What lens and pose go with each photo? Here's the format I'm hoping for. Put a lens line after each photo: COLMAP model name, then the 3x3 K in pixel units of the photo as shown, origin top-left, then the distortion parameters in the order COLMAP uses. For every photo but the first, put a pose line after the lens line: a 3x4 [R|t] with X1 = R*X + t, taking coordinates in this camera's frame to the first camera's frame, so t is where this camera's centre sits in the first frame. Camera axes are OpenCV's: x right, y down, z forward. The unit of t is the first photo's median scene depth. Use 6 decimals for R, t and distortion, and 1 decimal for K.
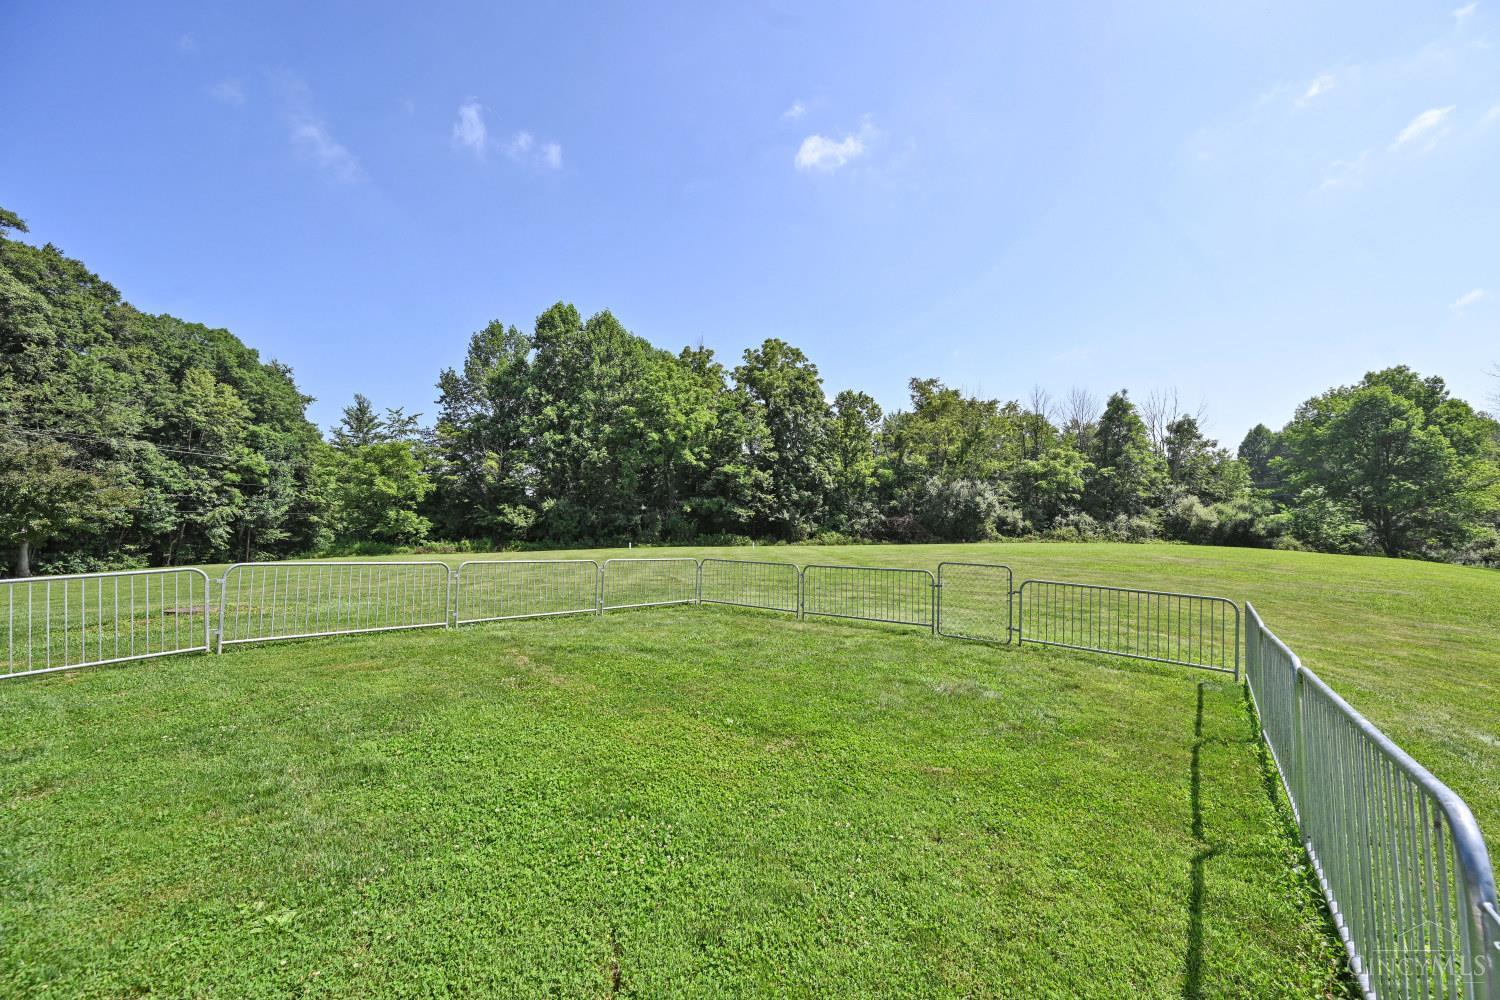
lens RADIAL K [[592.4, 0, 744.5], [0, 592.4, 502.5], [0, 0, 1]] dist [-0.002338, 0.000369]
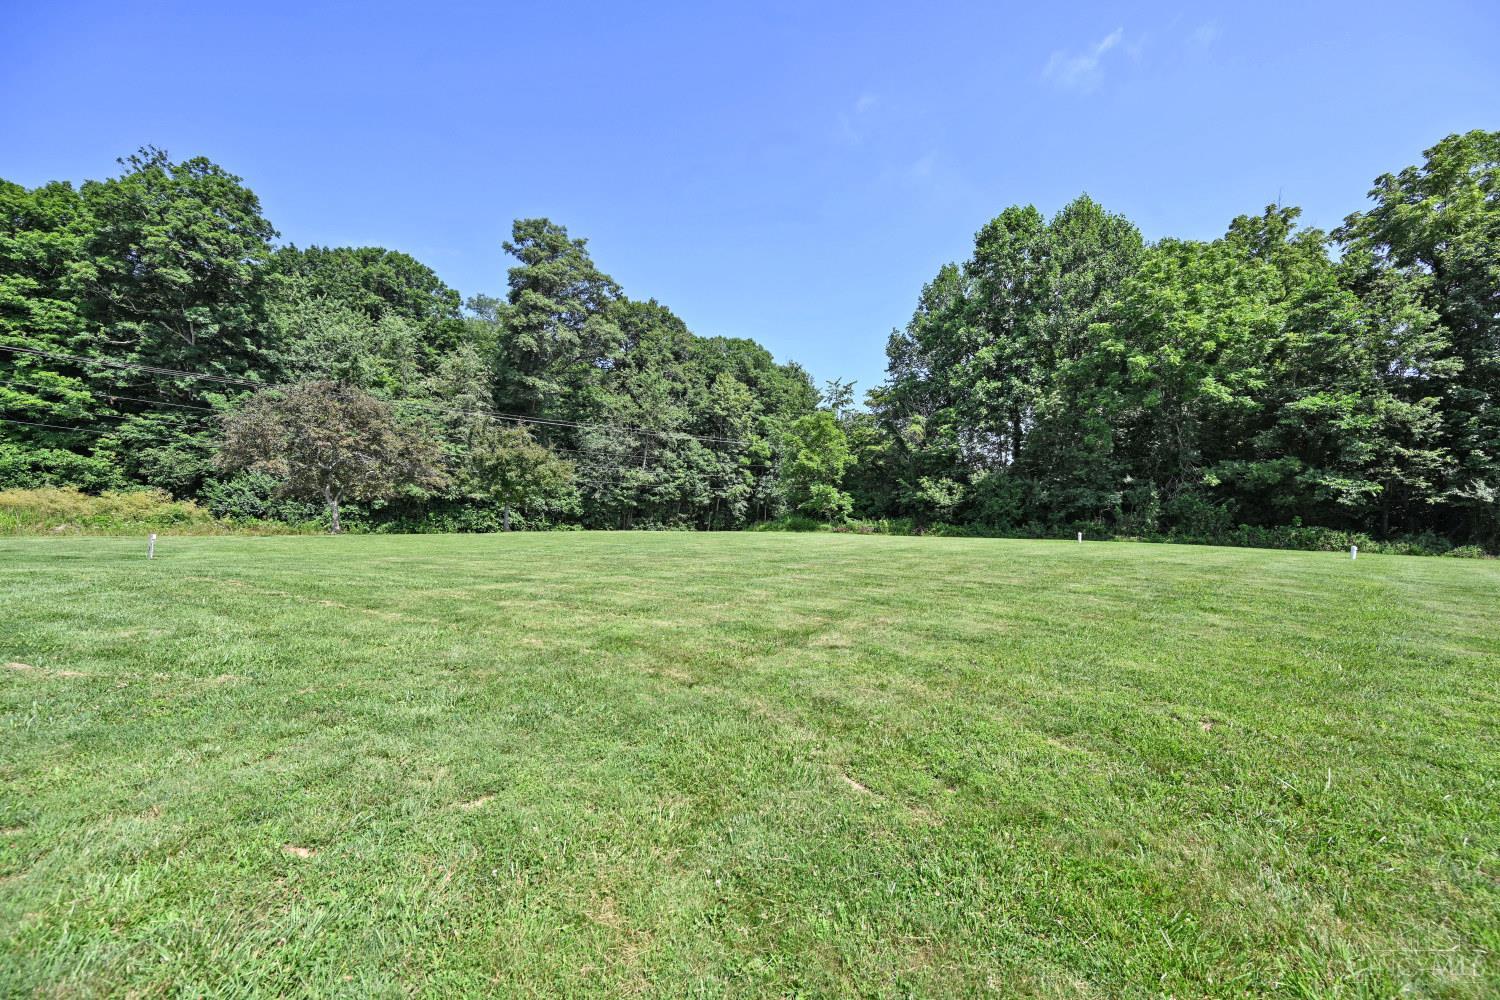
lens RADIAL K [[592.4, 0, 738.3], [0, 592.4, 506.2], [0, 0, 1]] dist [-0.002338, 0.000369]
pose [[0.653233, 0.020551, -0.756878, 0.036229], [0.005059, 0.999491, 0.031504, 0.014016], [0.757140, -0.024408, 0.652796, 0.242172]]
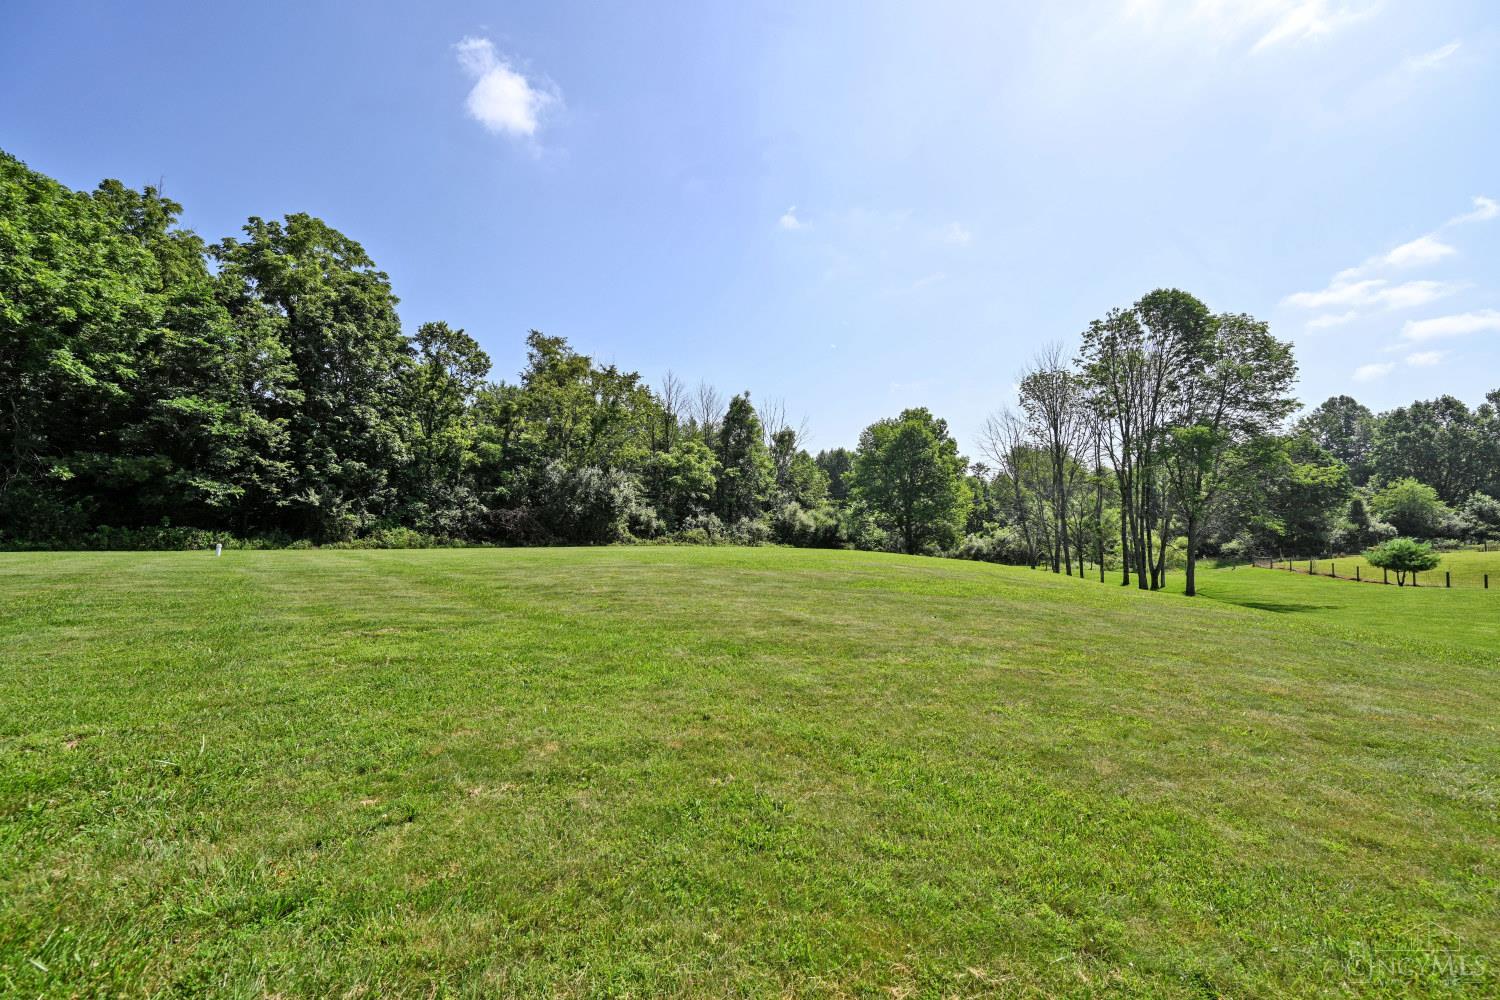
lens RADIAL K [[592.4, 0, 752.6], [0, 592.4, 502.8], [0, 0, 1]] dist [-0.002338, 0.000369]
pose [[0.776437, 0.049667, 0.628235, 0.036009], [-0.049525, 0.998615, -0.017741, 0.014026], [-0.628246, -0.017339, 0.777821, 0.239138]]
